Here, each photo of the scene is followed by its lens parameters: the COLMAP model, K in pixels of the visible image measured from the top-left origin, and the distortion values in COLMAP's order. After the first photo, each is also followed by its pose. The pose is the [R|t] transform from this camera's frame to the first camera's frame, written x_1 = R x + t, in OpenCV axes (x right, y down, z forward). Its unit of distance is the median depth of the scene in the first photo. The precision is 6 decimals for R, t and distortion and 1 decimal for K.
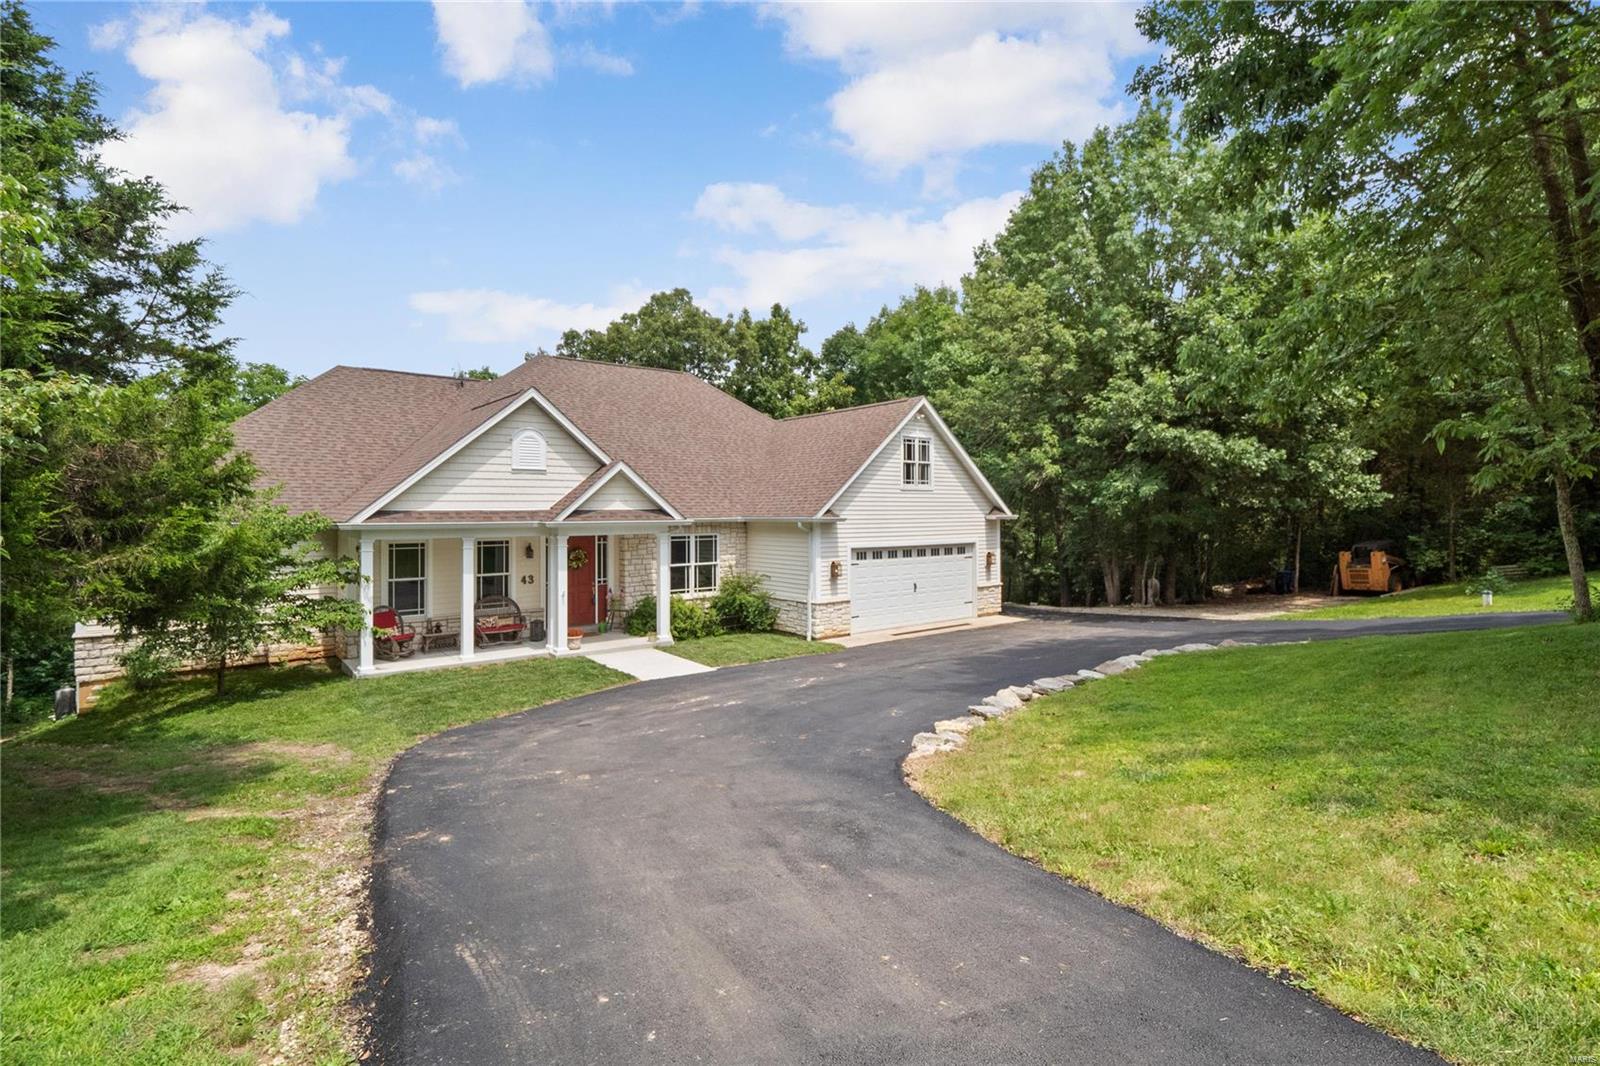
lens RADIAL K [[787.7, 0, 804.0], [0, 787.7, 525.5], [0, 0, 1]] dist [0.000212, 0.000061]
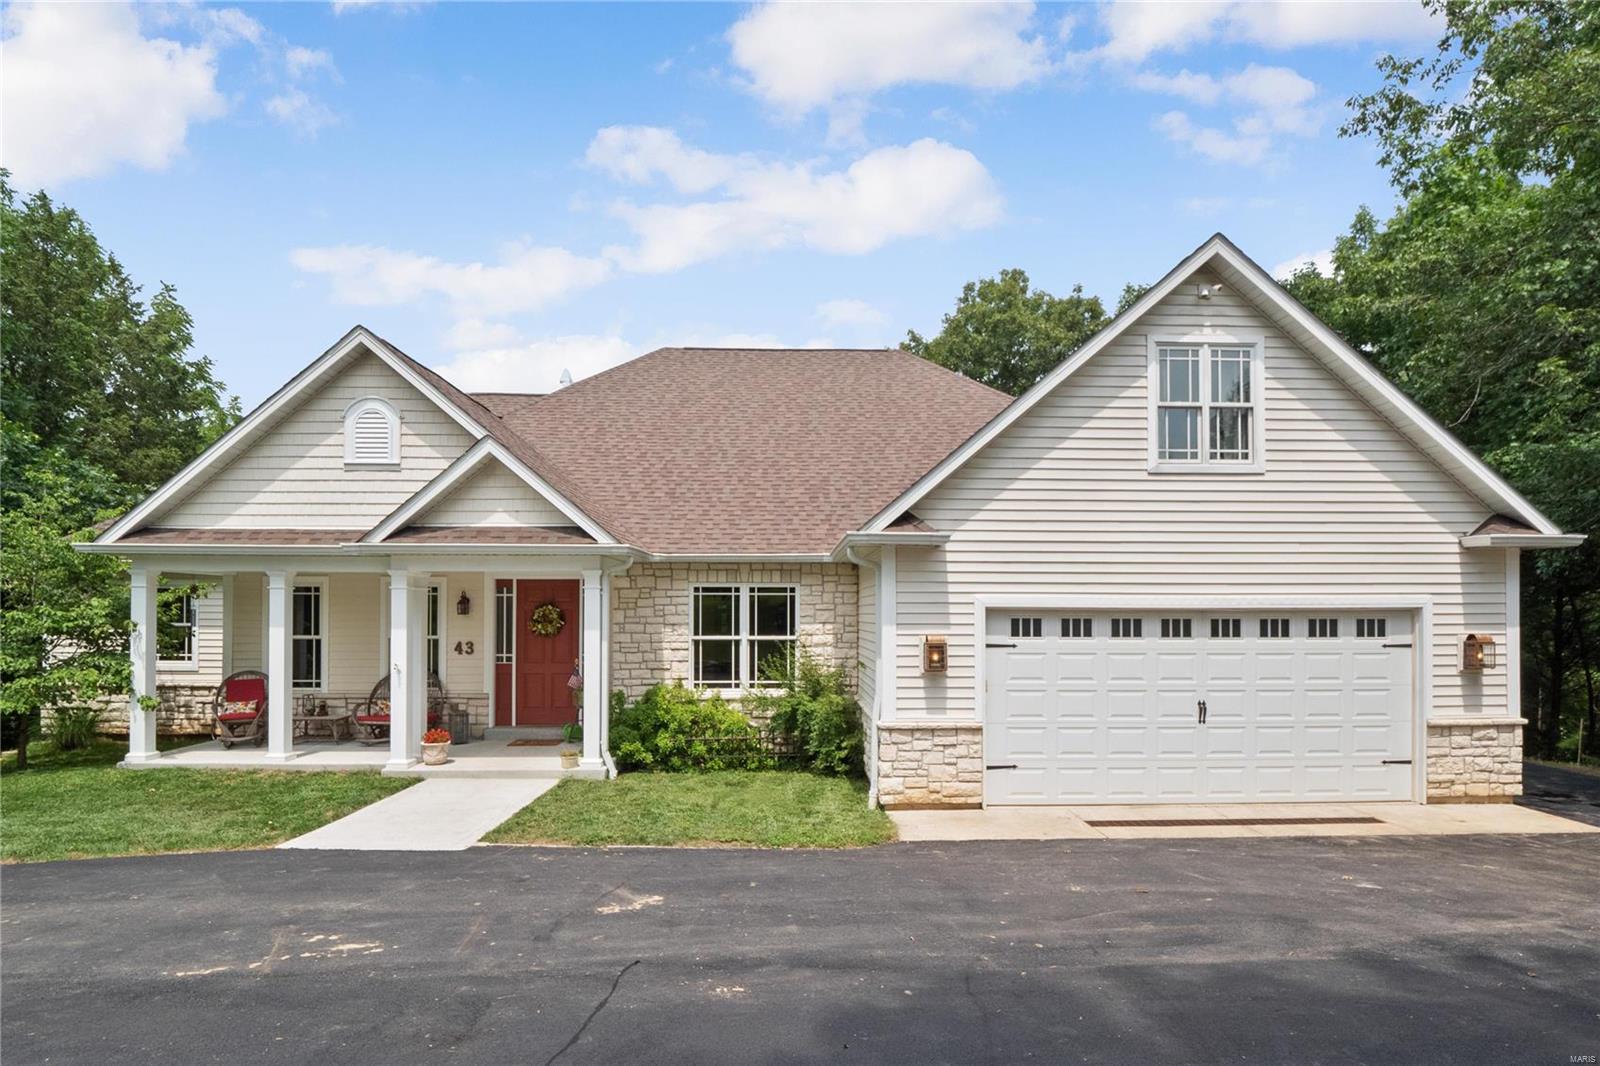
lens RADIAL K [[804.1, 0, 799.8], [0, 804.1, 595.3], [0, 0, 1]] dist [-0.013145, 0.000124]
pose [[0.790086, -0.005922, -0.612968, 0.240127], [-0.018174, 0.999287, -0.033079, 0.037208], [0.612727, 0.037275, 0.789415, 0.569163]]
